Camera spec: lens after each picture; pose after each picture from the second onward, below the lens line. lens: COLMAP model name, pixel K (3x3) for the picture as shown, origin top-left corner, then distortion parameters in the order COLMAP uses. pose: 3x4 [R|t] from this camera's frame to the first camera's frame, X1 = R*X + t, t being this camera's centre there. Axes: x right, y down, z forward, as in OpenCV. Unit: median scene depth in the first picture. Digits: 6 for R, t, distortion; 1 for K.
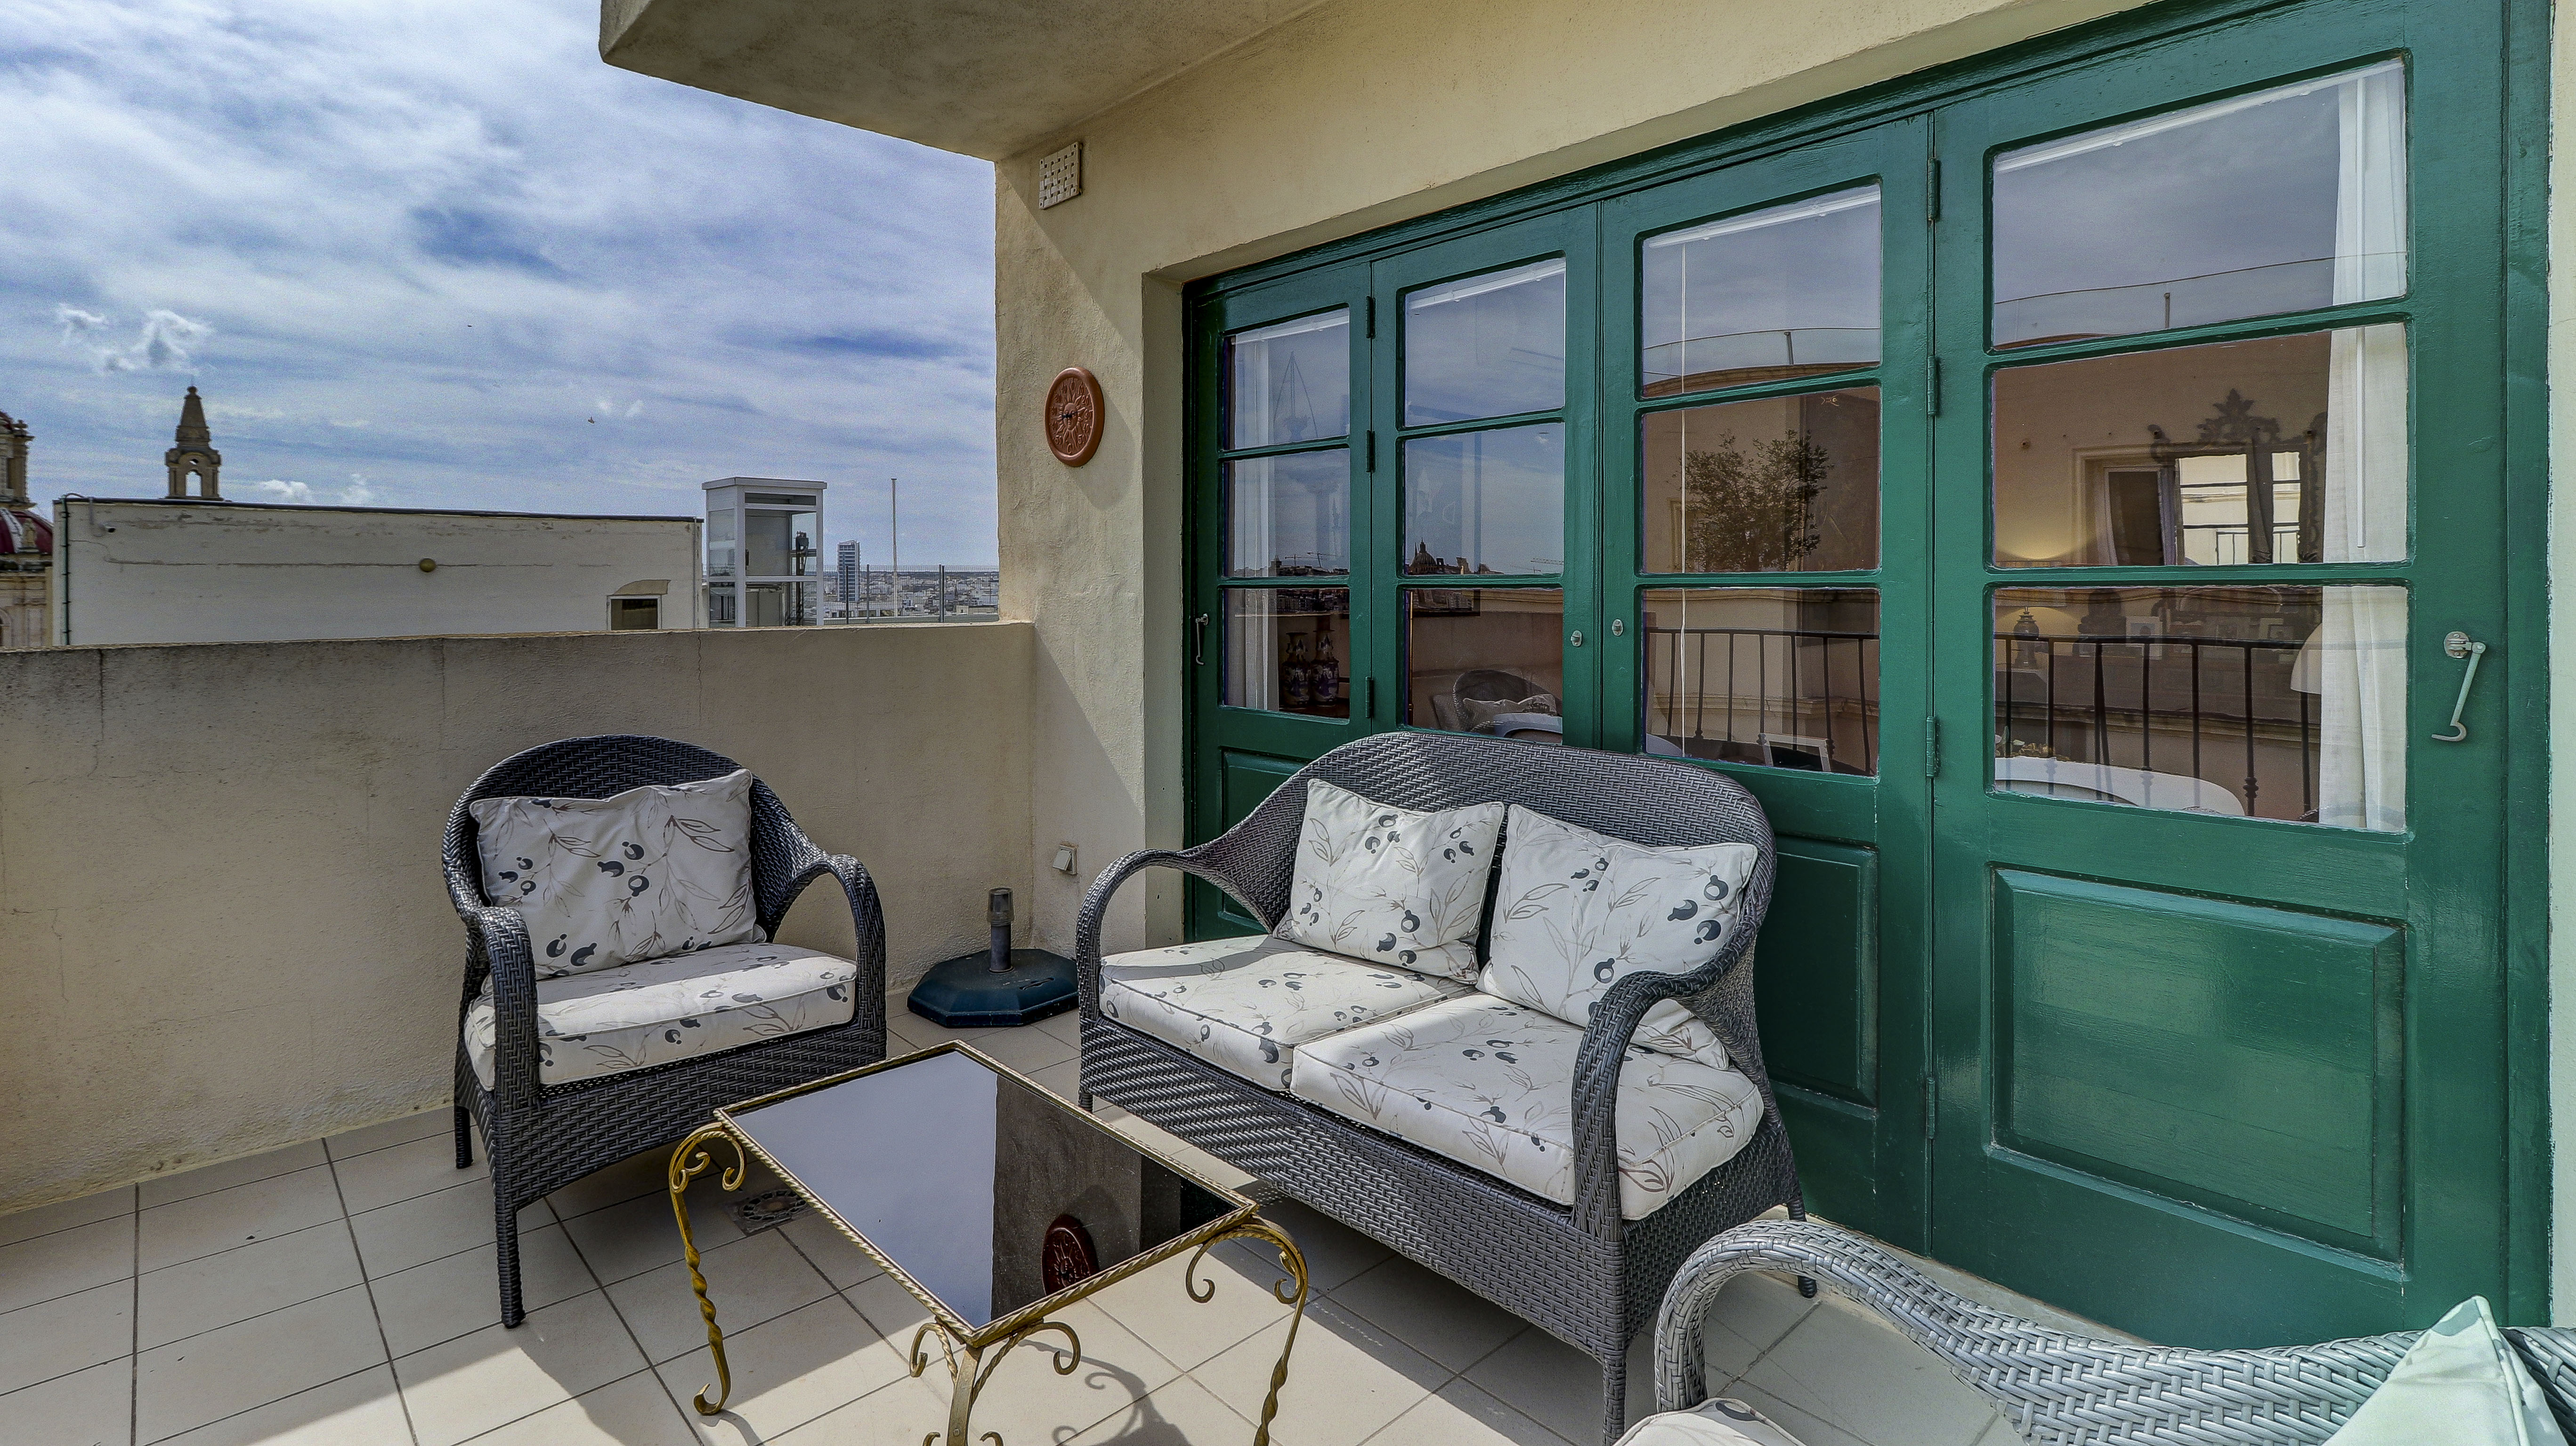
lens RADIAL K [[1230.1, 0, 1287.5], [0, 1230.1, 633.8], [0, 0, 1]] dist [0.003407, 0.000261]
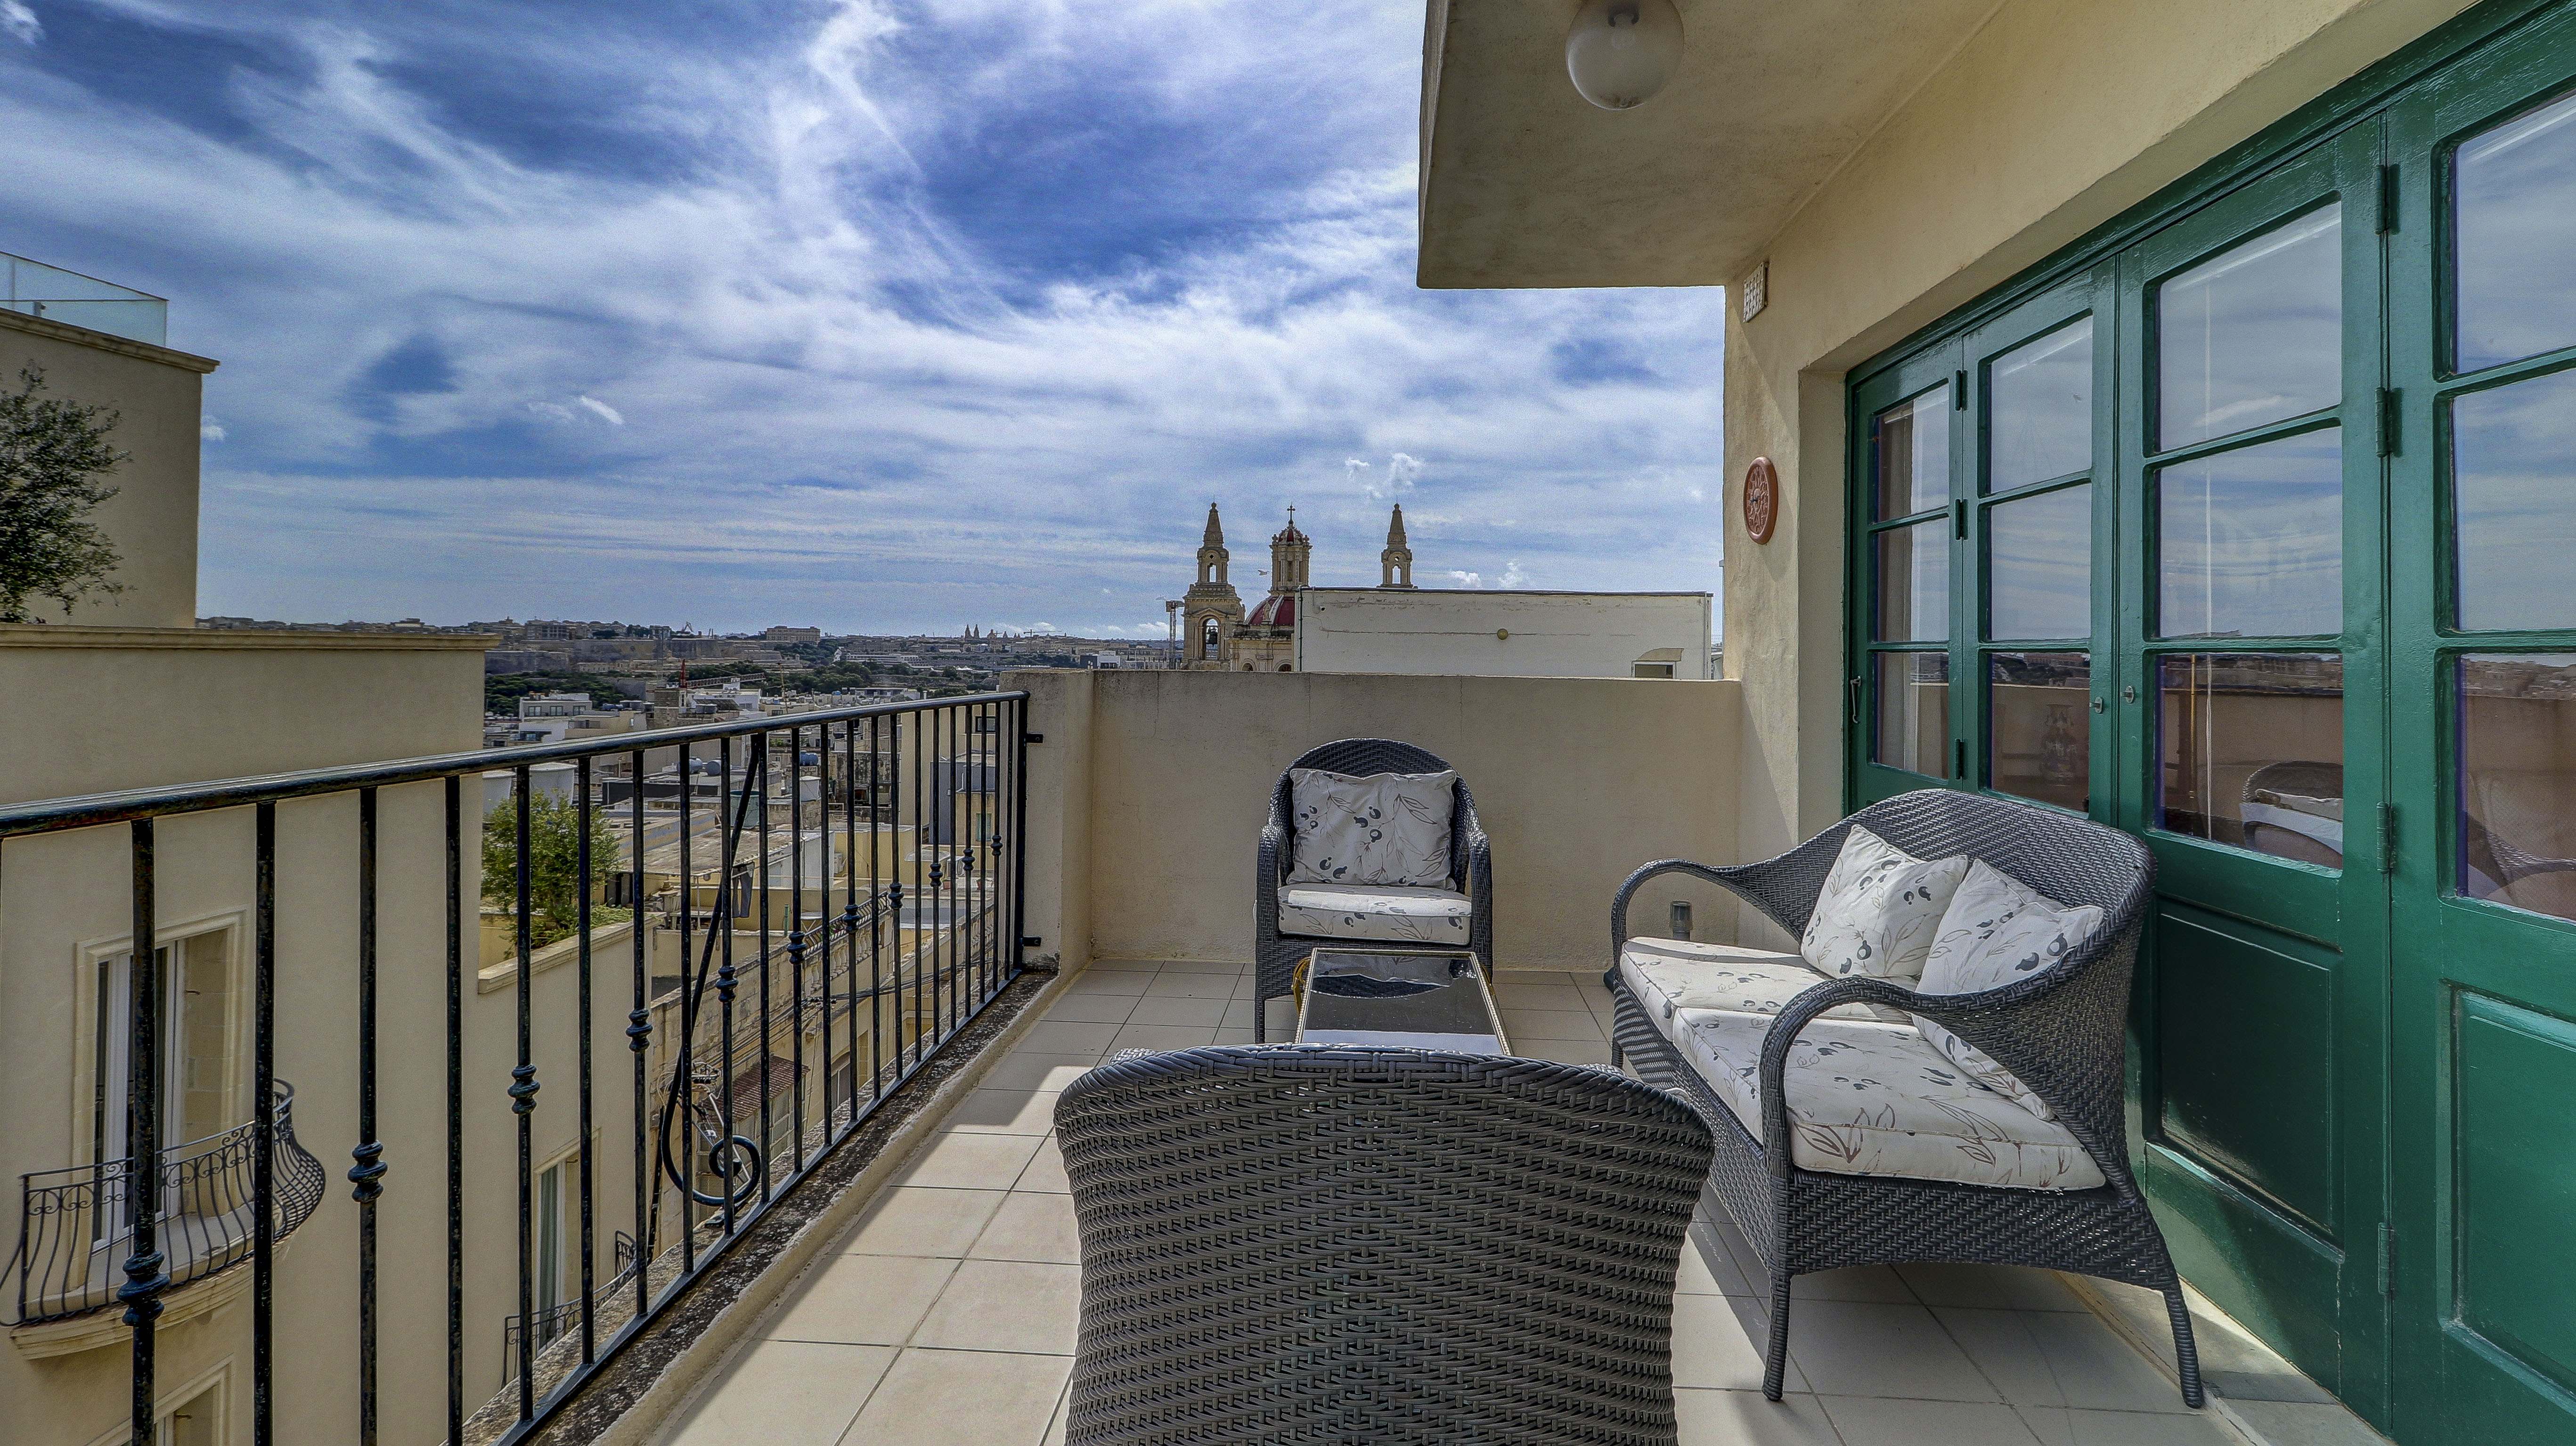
lens RADIAL K [[1202.1, 0, 1326.4], [0, 1202.1, 716.9], [0, 0, 1]] dist [0.000899, -0.000428]
pose [[0.701715, 0.055287, -0.710309, 0.360331], [-0.047918, 0.998389, 0.030371, 0.010227], [0.710844, 0.012725, 0.703234, -0.074025]]
